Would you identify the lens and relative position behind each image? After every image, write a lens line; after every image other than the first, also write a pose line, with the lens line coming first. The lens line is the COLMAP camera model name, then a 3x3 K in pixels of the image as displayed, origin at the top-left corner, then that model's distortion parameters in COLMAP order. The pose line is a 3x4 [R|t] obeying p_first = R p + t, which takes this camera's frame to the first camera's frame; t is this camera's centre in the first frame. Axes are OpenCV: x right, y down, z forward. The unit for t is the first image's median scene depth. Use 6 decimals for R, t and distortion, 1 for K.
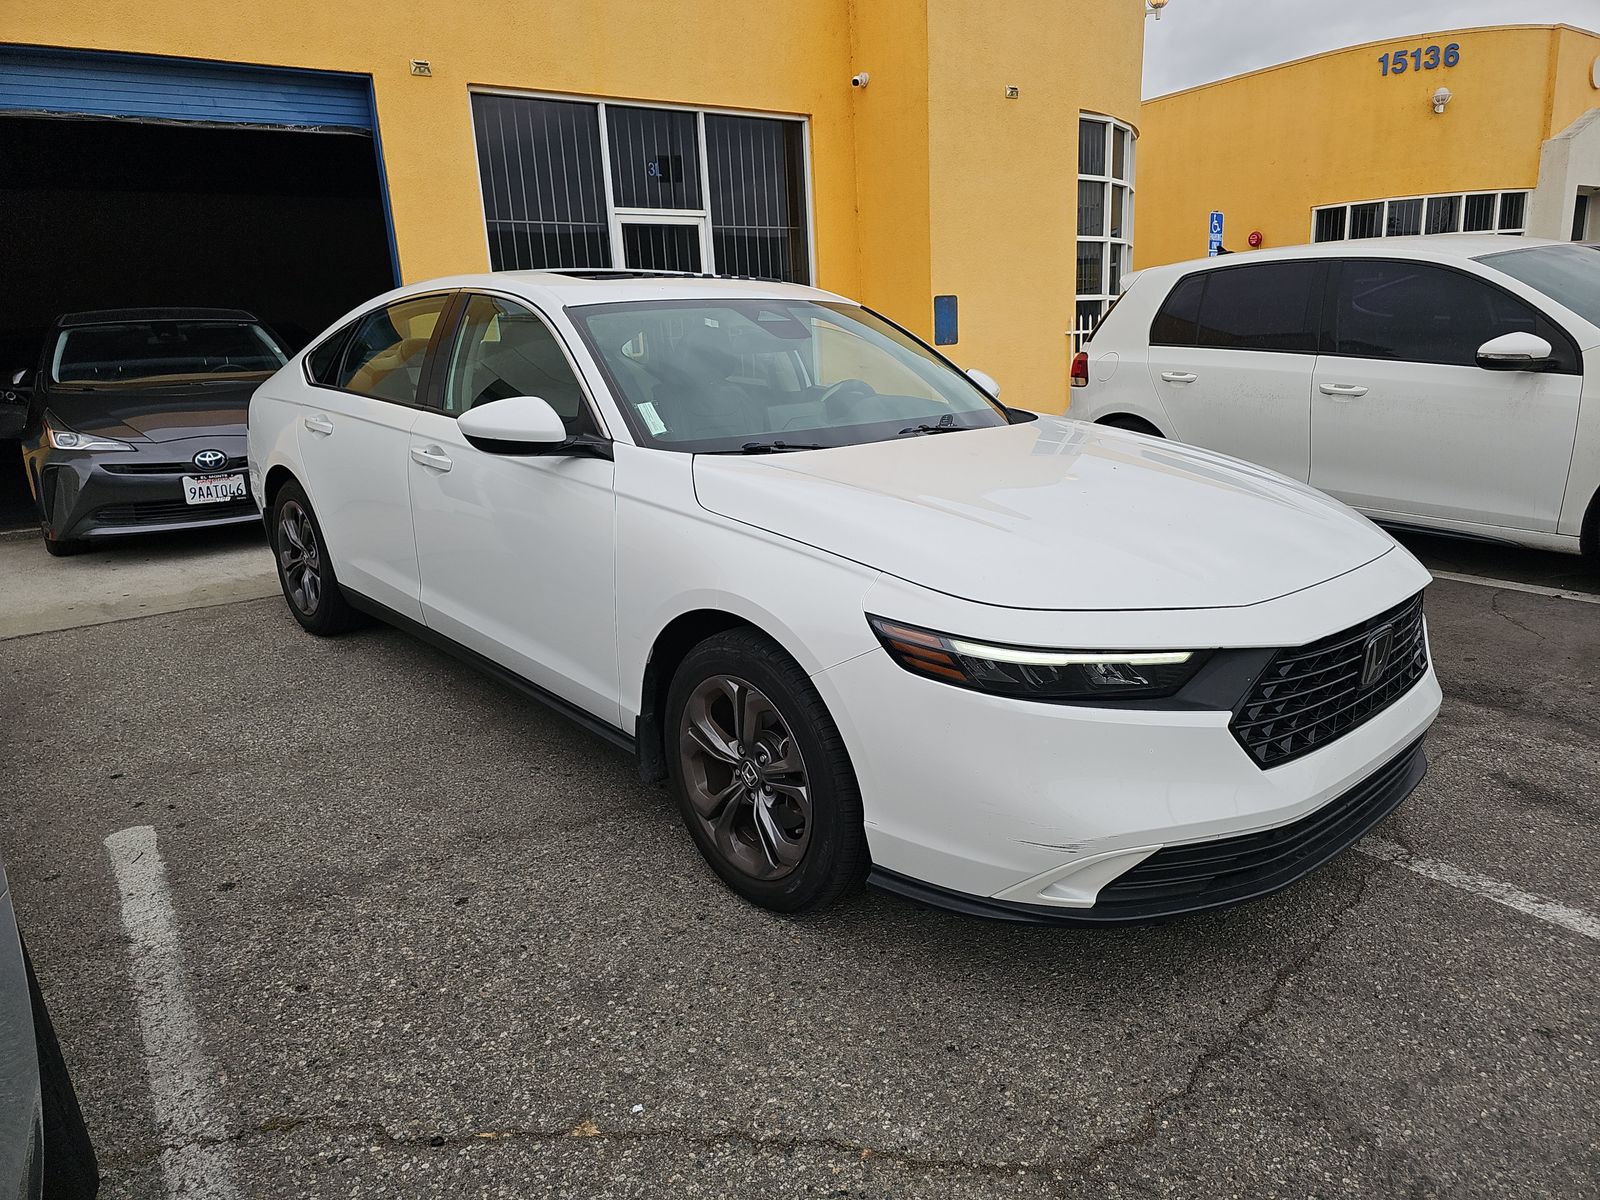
lens RADIAL K [[1067.5, 0, 800.0], [0, 1067.5, 600.0], [0, 0, 1]] dist [0.041924, -0.037550]
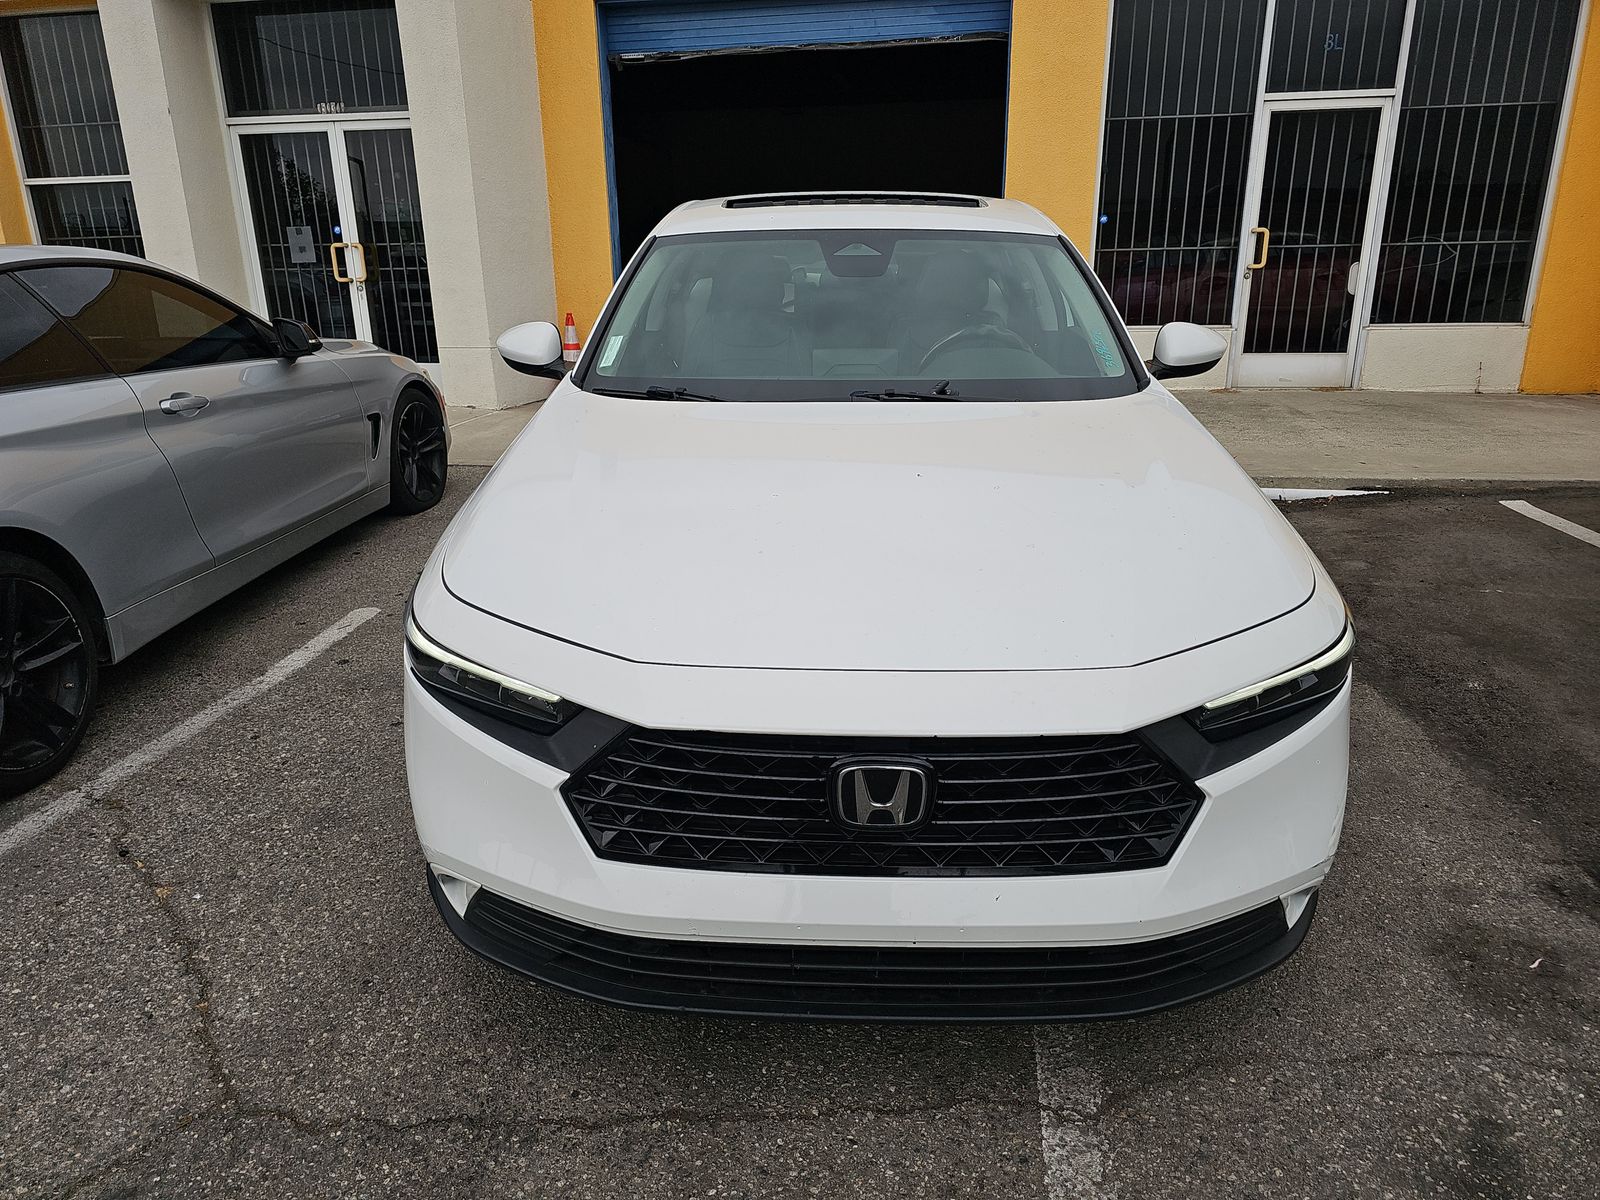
lens RADIAL K [[1067.5, 0, 800.0], [0, 1067.5, 600.0], [0, 0, 1]] dist [0.041924, -0.037550]
pose [[0.713268, 0.247789, -0.655629, 0.759253], [-0.186190, 0.968799, 0.163591, -0.144643], [0.675709, 0.005387, 0.737149, 0.366669]]
